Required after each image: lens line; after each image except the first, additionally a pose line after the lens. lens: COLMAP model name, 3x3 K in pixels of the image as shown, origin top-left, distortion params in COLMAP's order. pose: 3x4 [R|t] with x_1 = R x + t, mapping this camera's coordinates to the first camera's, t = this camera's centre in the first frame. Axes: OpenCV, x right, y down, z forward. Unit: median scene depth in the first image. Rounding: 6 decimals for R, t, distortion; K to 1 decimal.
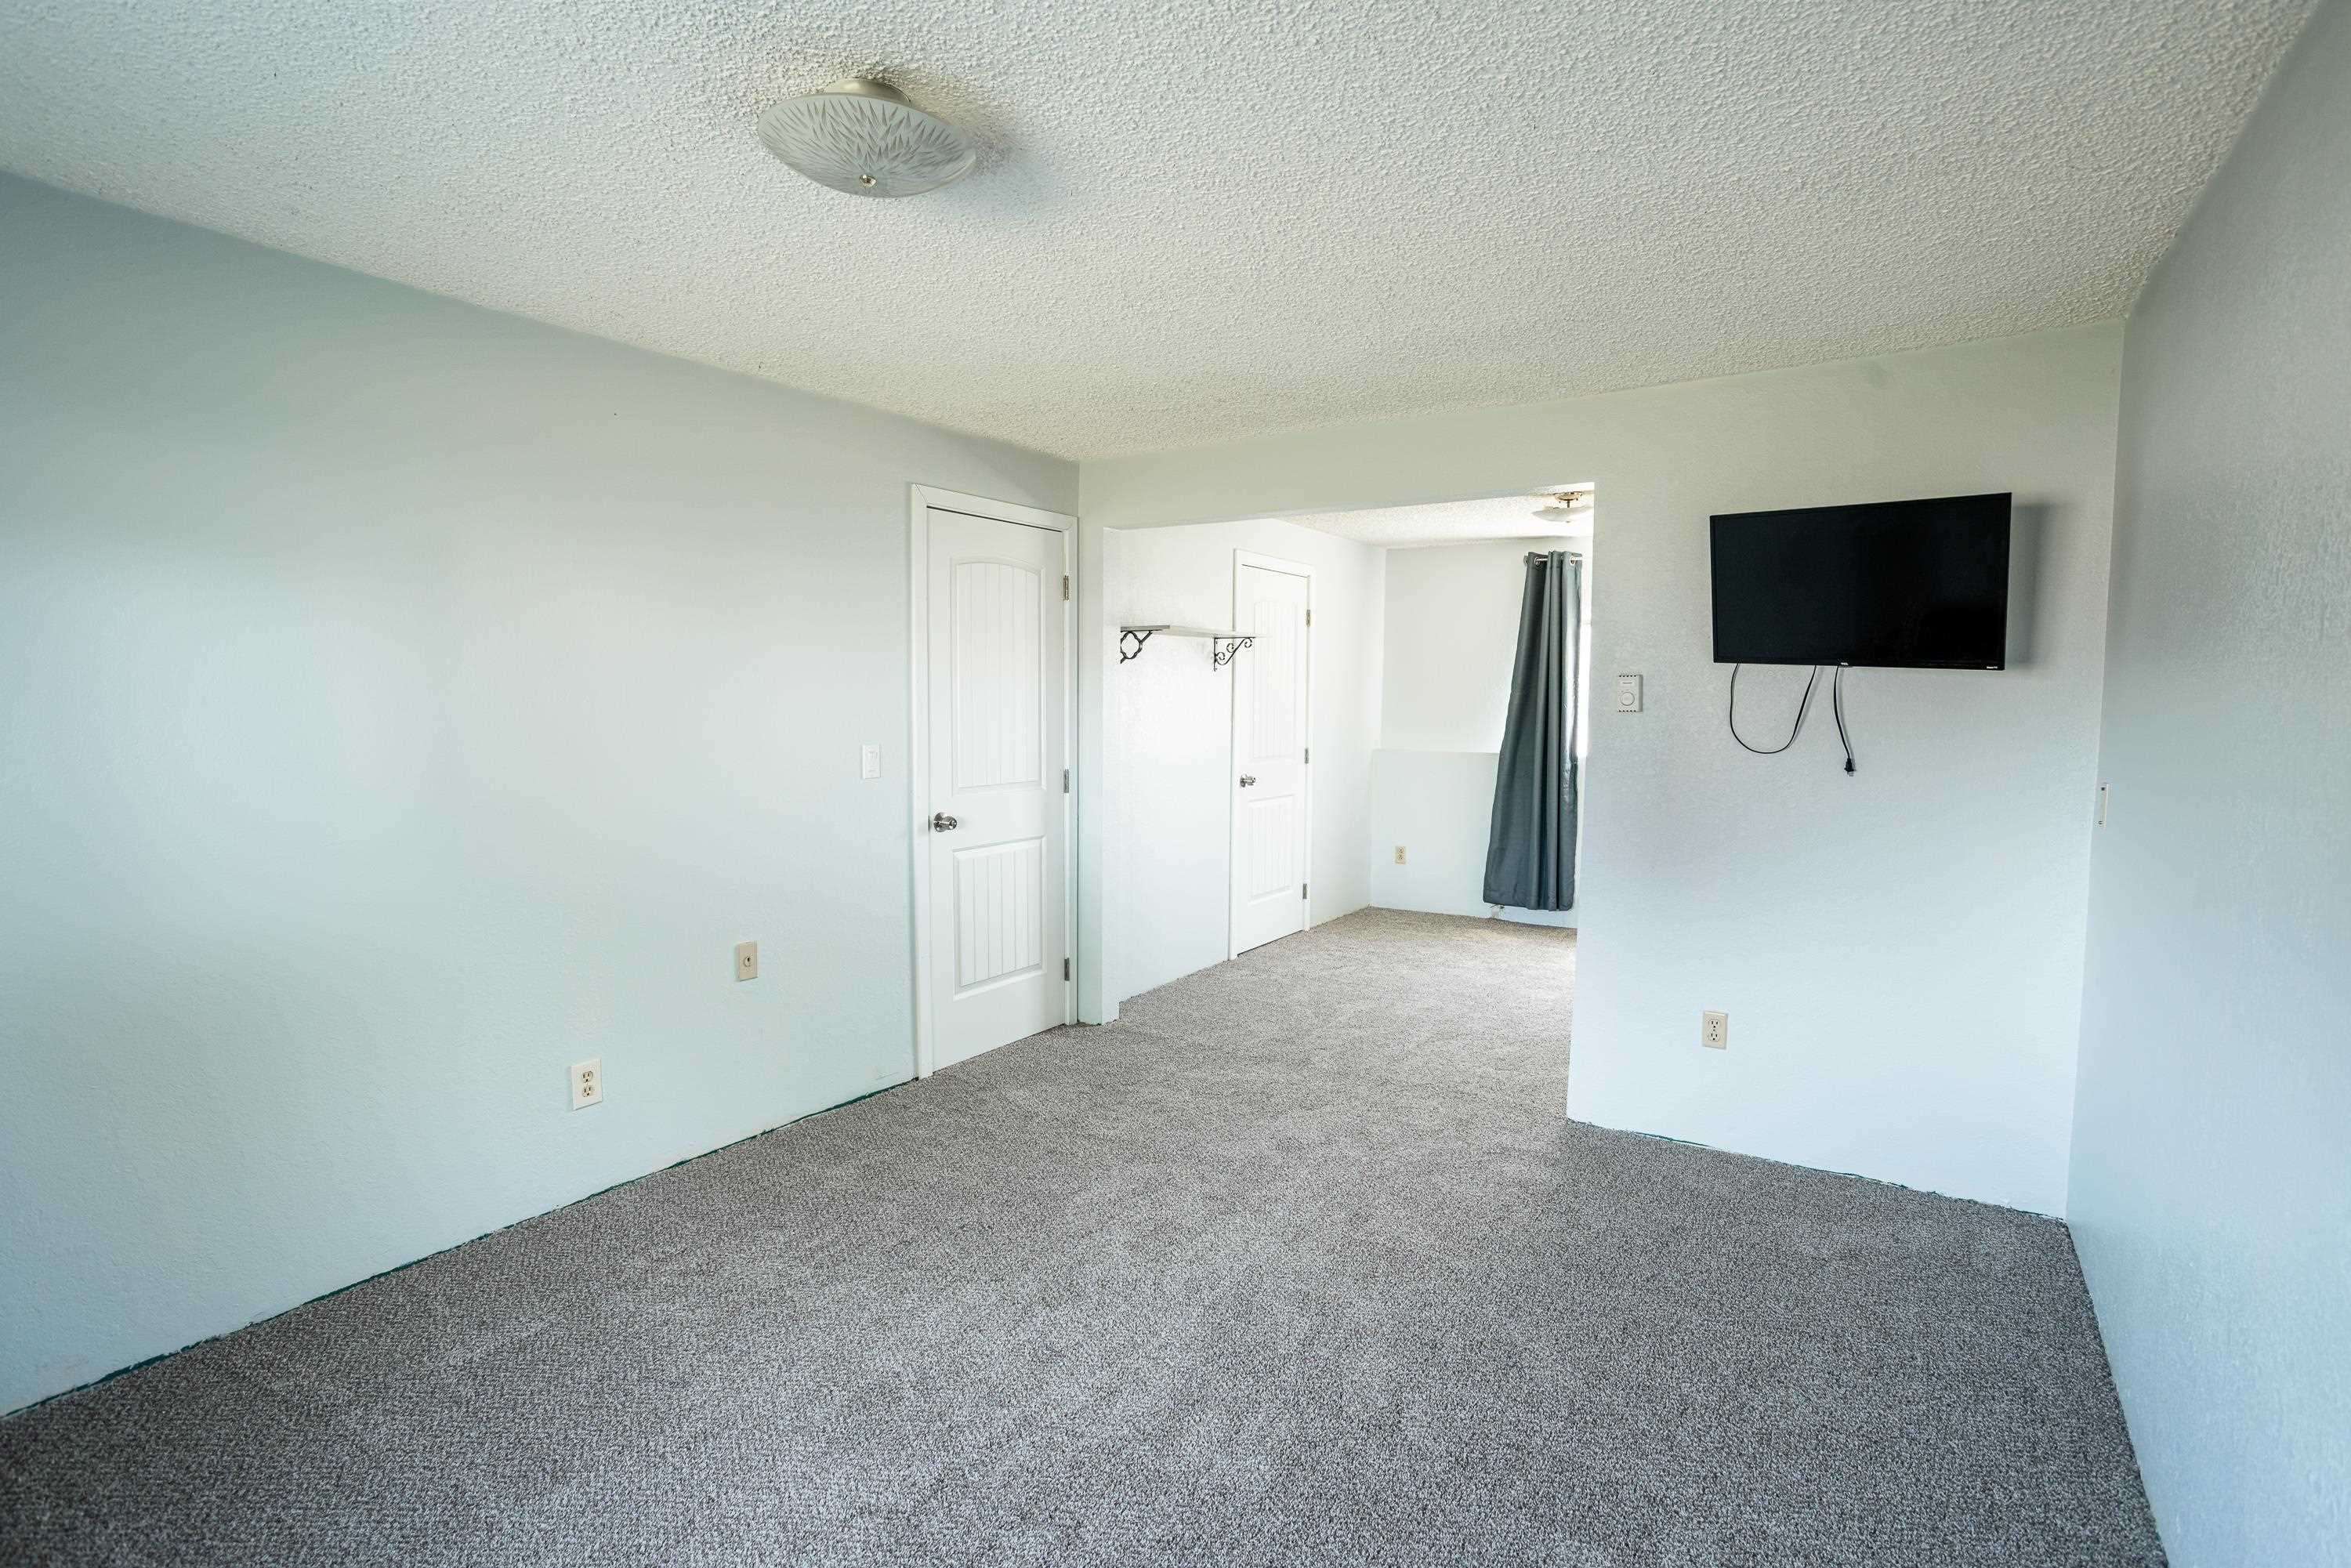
lens RADIAL K [[1129.2, 0, 1173.8], [0, 1129.2, 774.0], [0, 0, 1]] dist [-0.060486, 0.039528]
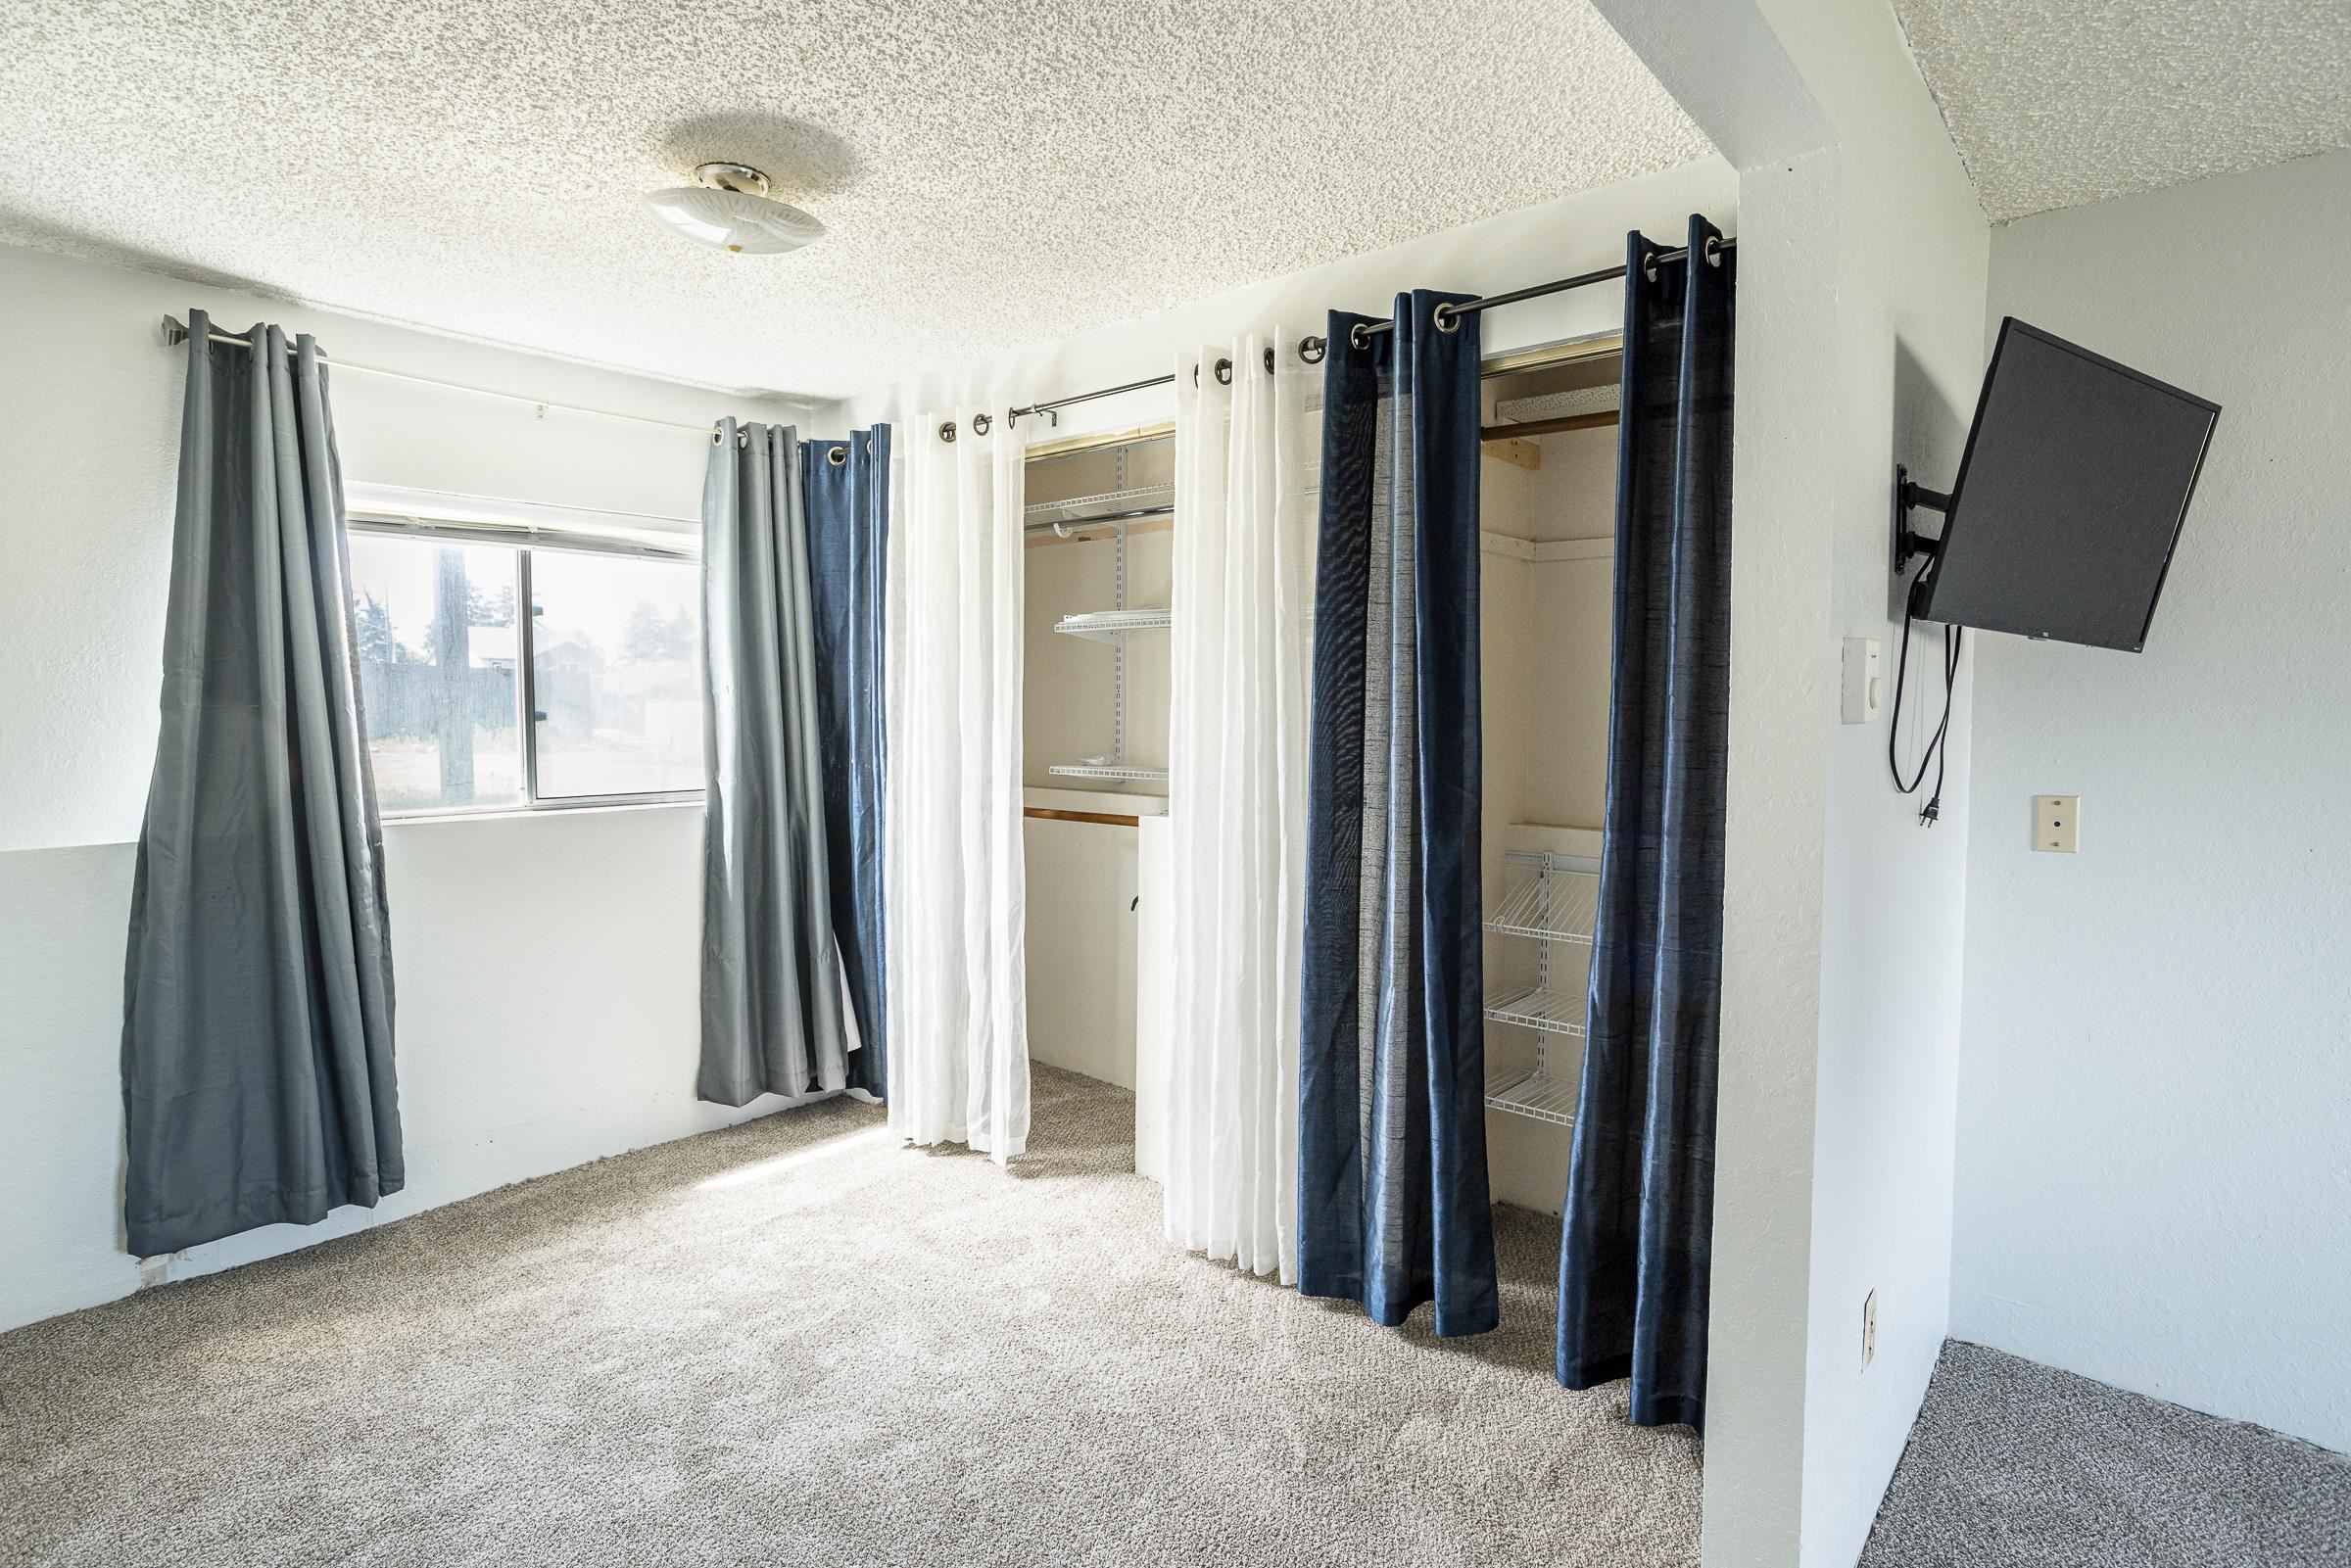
lens RADIAL K [[1193.6, 0, 1157.5], [0, 1193.6, 772.9], [0, 0, 1]] dist [-0.043283, 0.024205]
pose [[0.142265, -0.065436, 0.987663, -0.080652], [0.066744, 0.996176, 0.056386, -0.082001], [-0.987576, 0.057898, 0.146089, 1.227930]]
